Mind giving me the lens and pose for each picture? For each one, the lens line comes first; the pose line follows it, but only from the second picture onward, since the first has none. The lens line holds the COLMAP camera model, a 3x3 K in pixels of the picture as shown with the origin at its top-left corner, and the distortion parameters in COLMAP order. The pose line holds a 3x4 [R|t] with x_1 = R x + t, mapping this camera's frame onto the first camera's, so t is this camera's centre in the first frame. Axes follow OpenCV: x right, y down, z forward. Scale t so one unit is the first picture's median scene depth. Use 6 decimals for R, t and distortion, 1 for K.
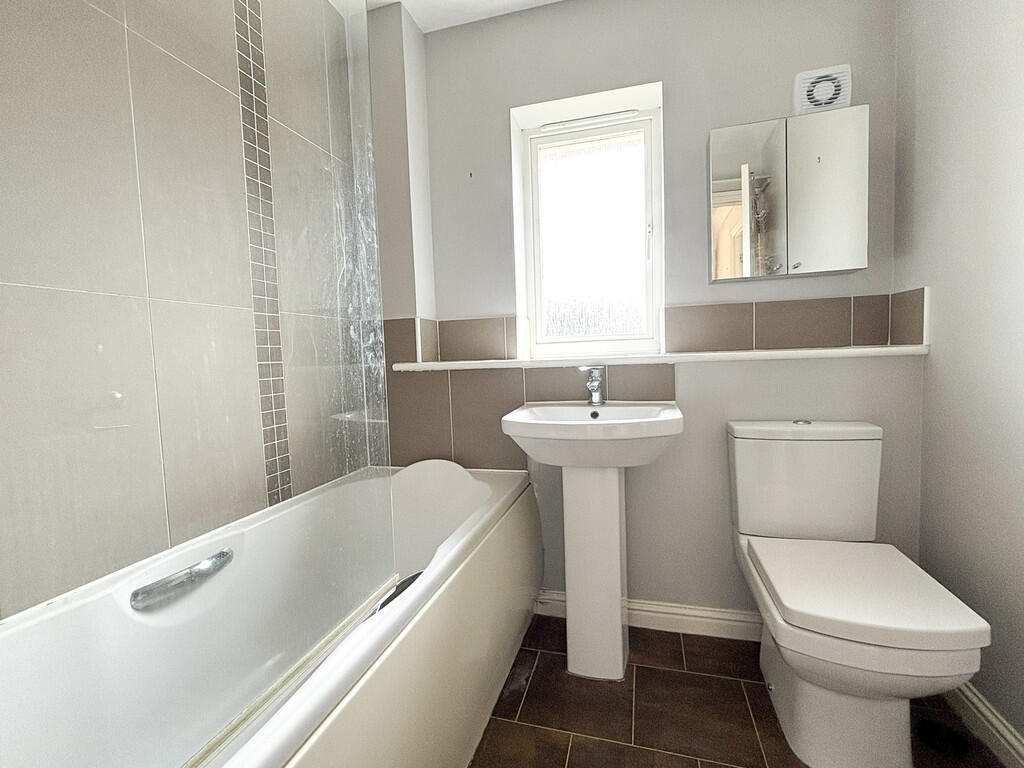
lens RADIAL K [[448.6, 0, 514.5], [0, 448.6, 383.3], [0, 0, 1]] dist [-0.000729, -0.000021]
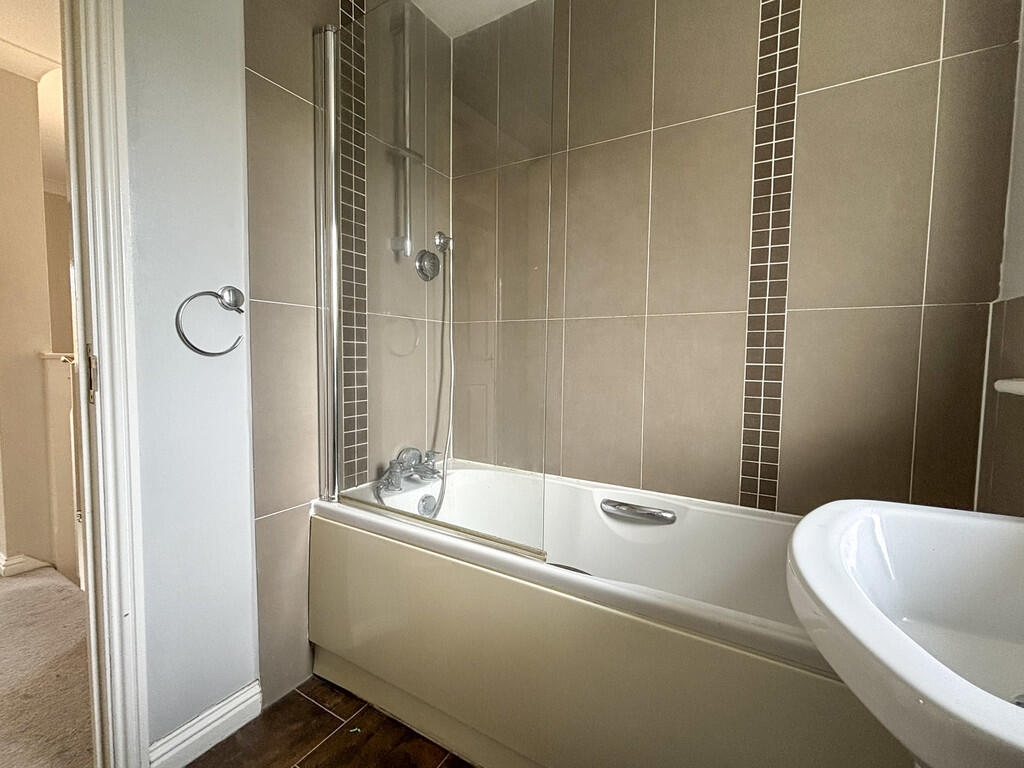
lens RADIAL K [[448.6, 0, 511.5], [0, 448.6, 381.3], [0, 0, 1]] dist [-0.000729, -0.000021]
pose [[-0.259294, 0.089276, -0.961663, 0.541739], [-0.064090, 0.991933, 0.109367, -0.082377], [0.963670, 0.089991, -0.251480, 0.732771]]
